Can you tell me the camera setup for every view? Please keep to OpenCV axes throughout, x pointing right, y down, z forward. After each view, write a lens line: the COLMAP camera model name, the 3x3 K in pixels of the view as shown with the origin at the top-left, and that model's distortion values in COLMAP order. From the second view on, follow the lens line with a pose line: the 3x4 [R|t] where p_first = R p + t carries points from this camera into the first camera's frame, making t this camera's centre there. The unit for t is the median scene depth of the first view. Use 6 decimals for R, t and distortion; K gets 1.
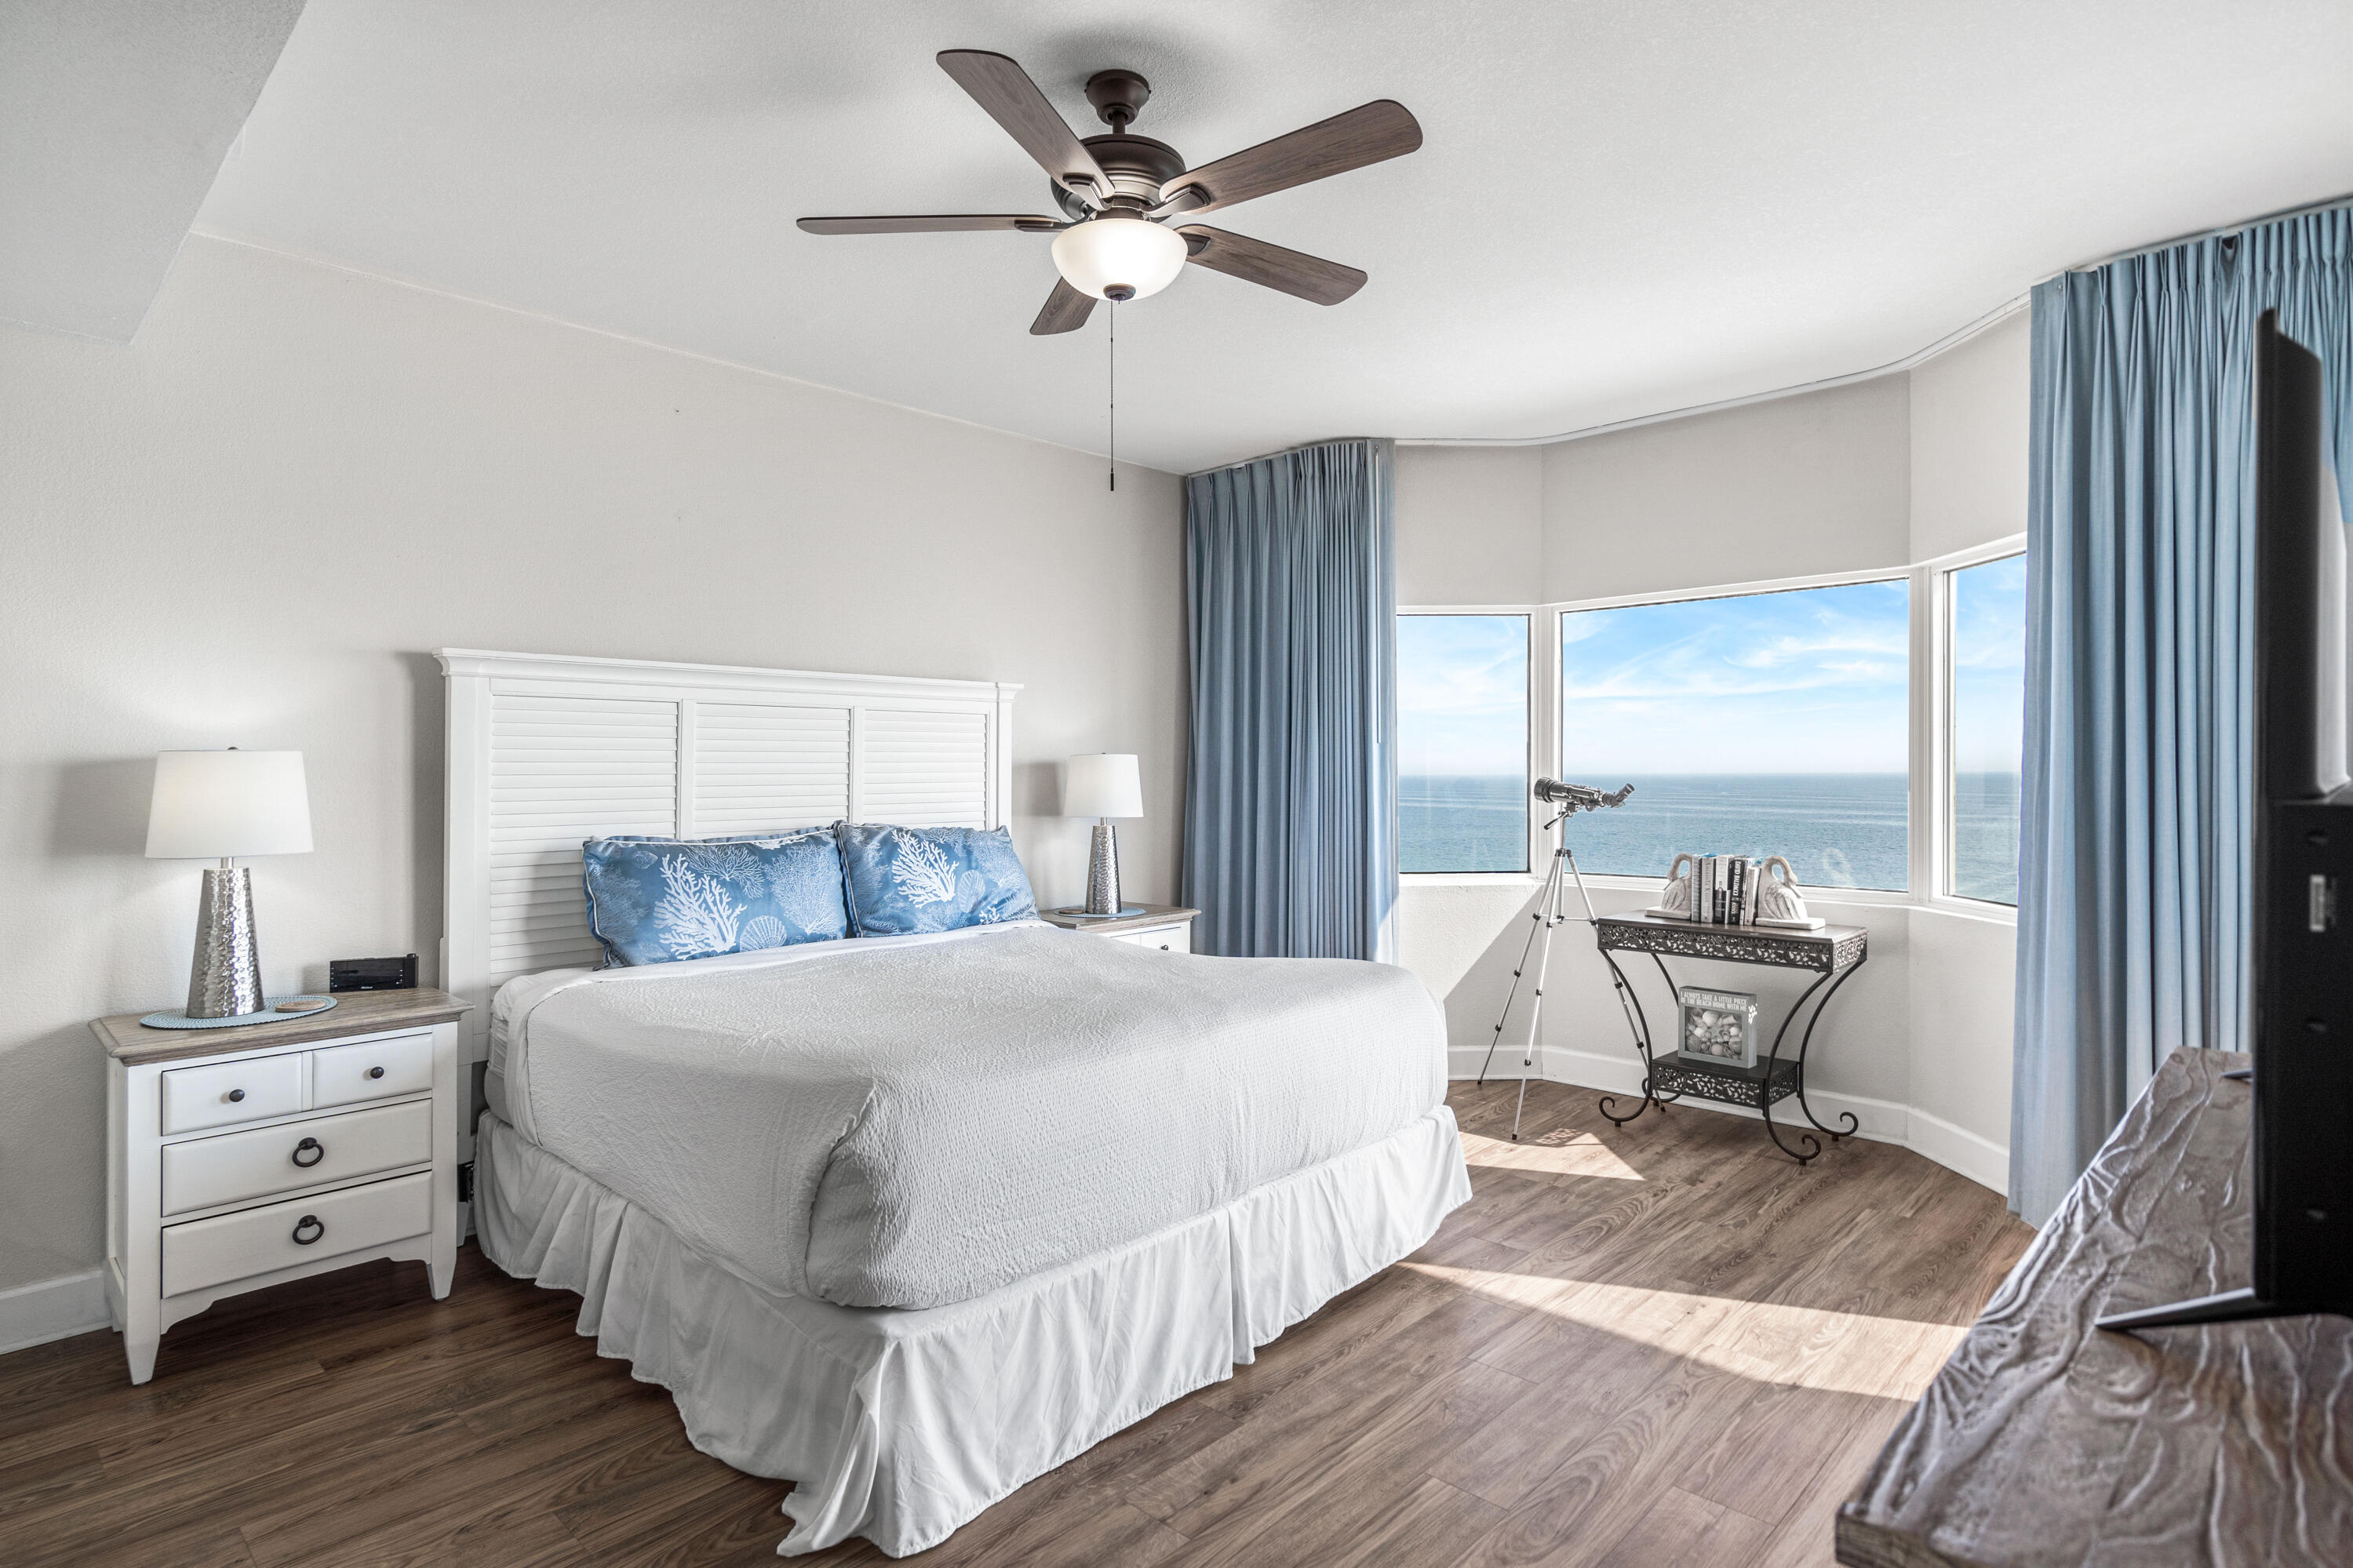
lens RADIAL K [[1229.9, 0, 1176.5], [0, 1229.9, 784.0], [0, 0, 1]] dist [0.017126, -0.000086]
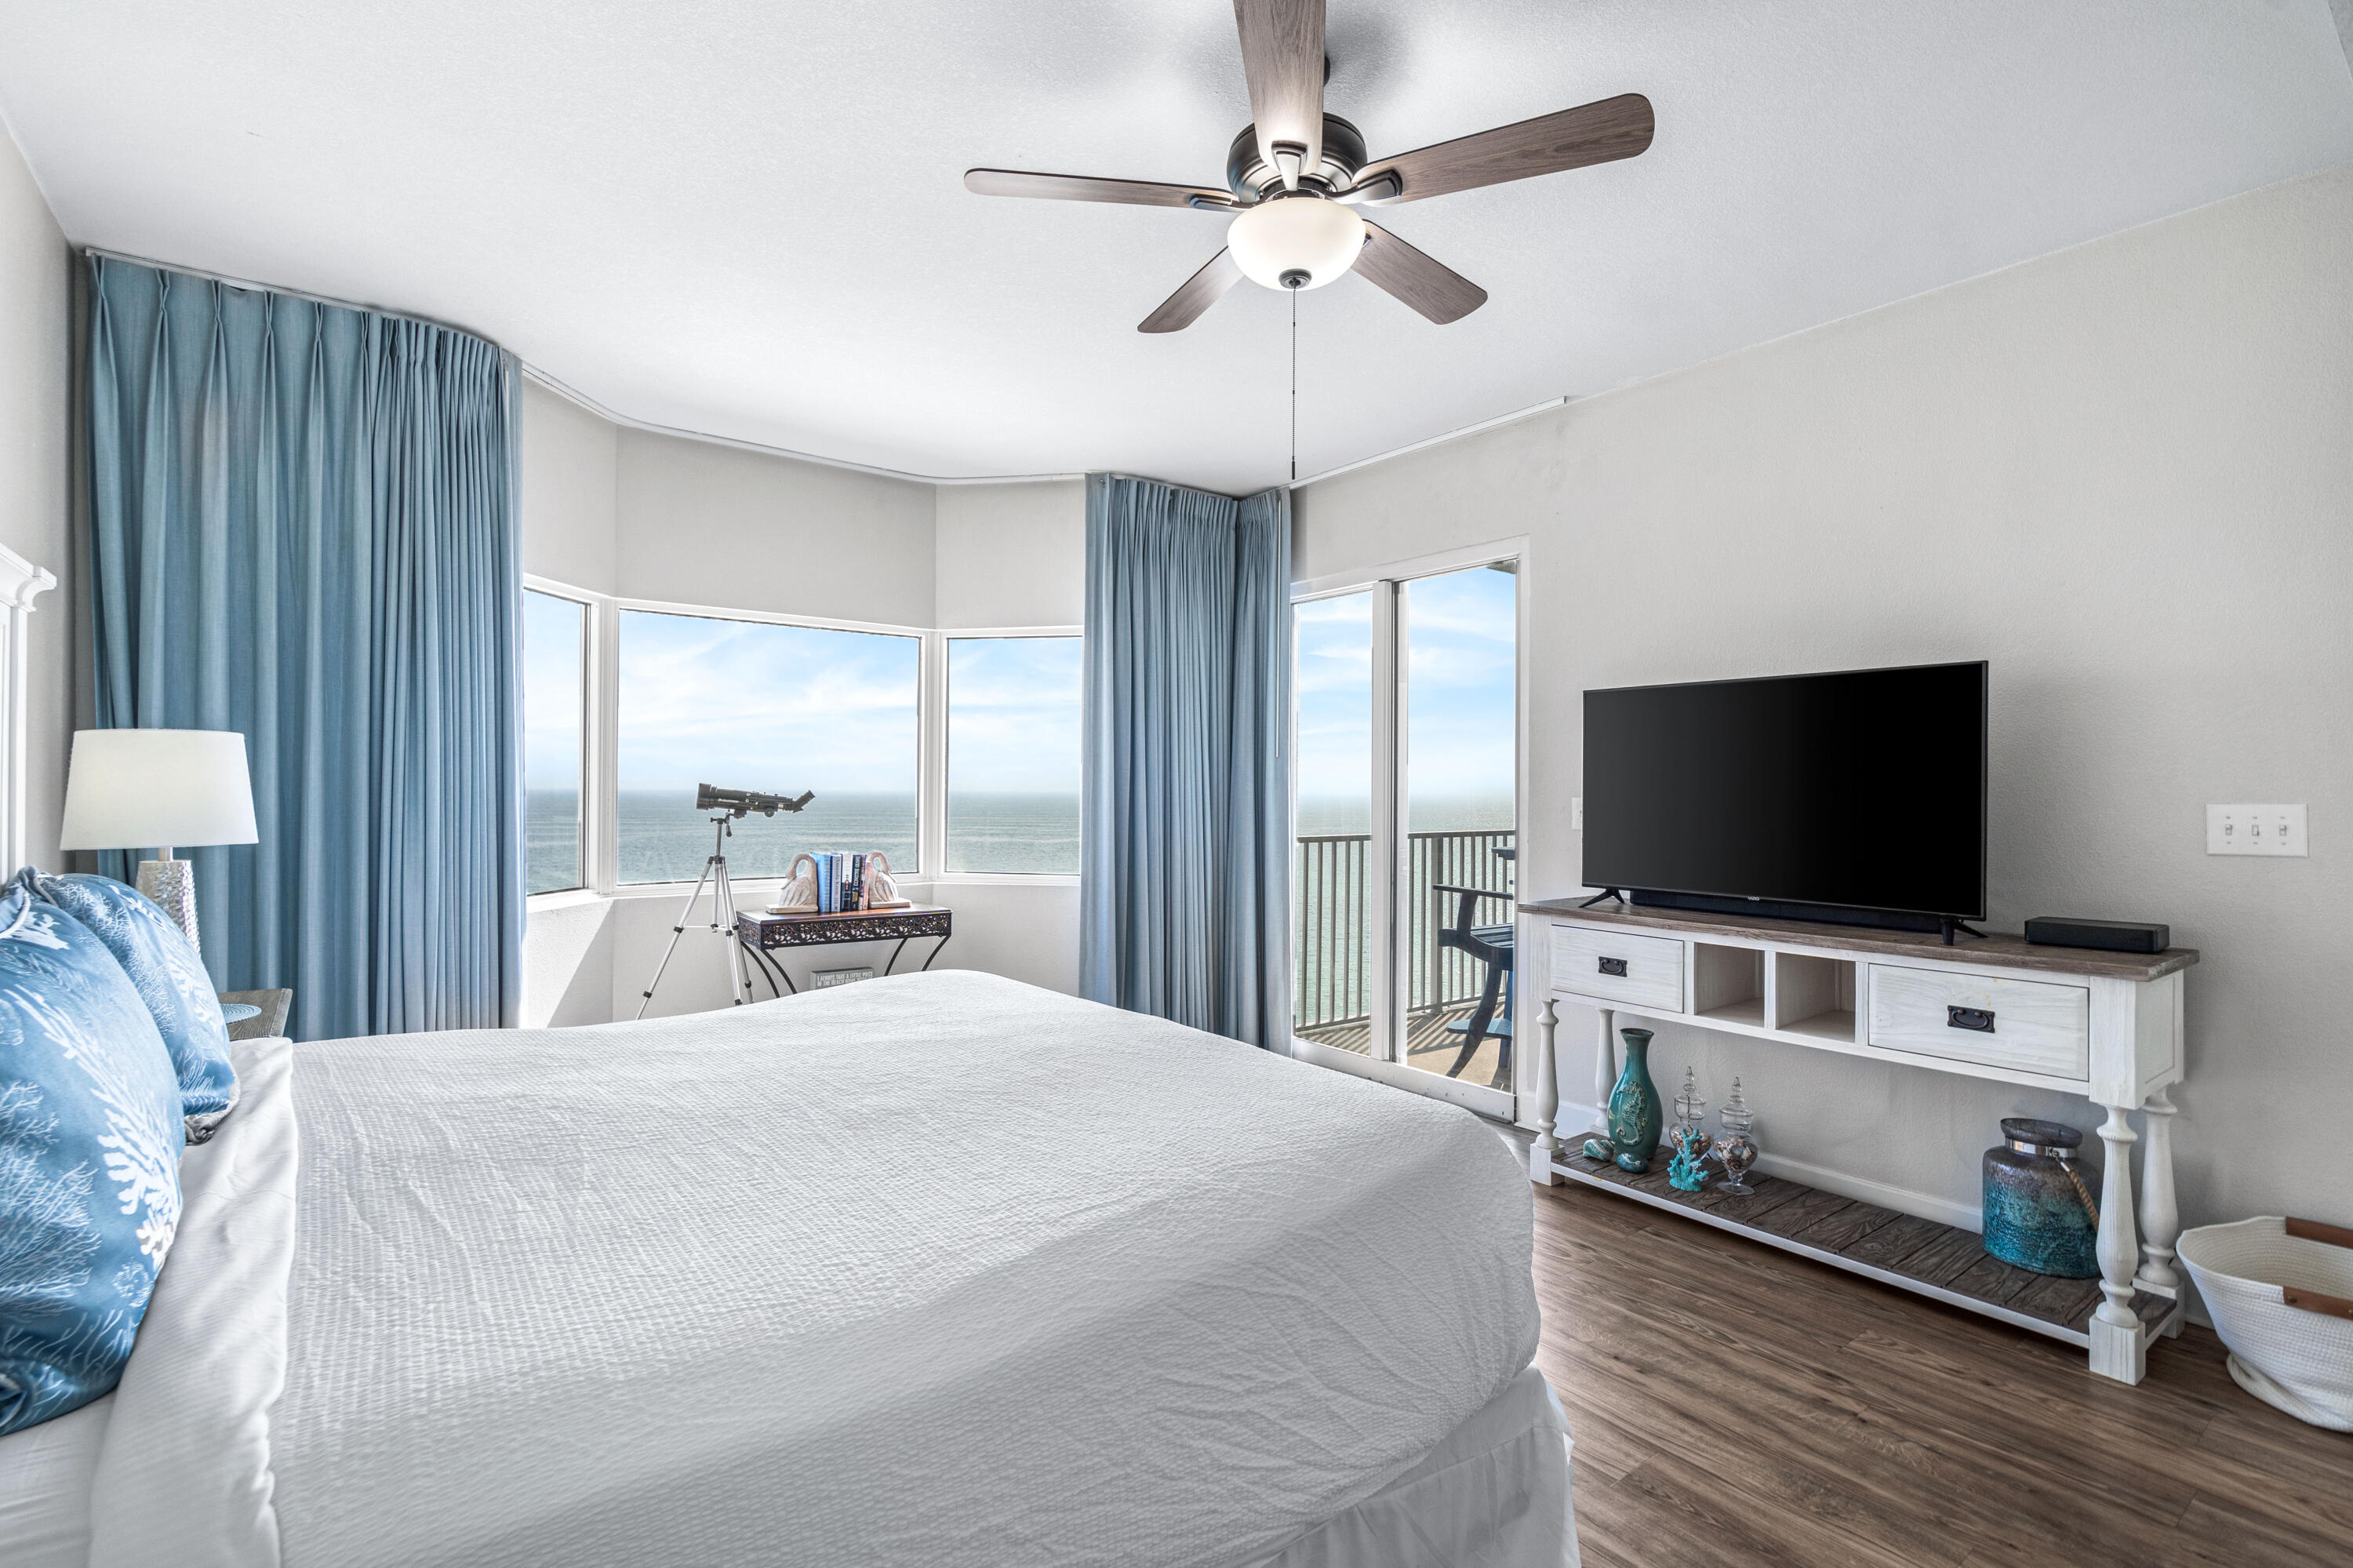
lens RADIAL K [[1090.2, 0, 1158.3], [0, 1090.2, 792.0], [0, 0, 1]] dist [-0.000513, -0.000206]
pose [[0.175670, 0.005562, 0.984433, -0.500008], [0.002351, 0.999979, -0.006070, 0.008386], [-0.984446, 0.003381, 0.175653, 0.520701]]
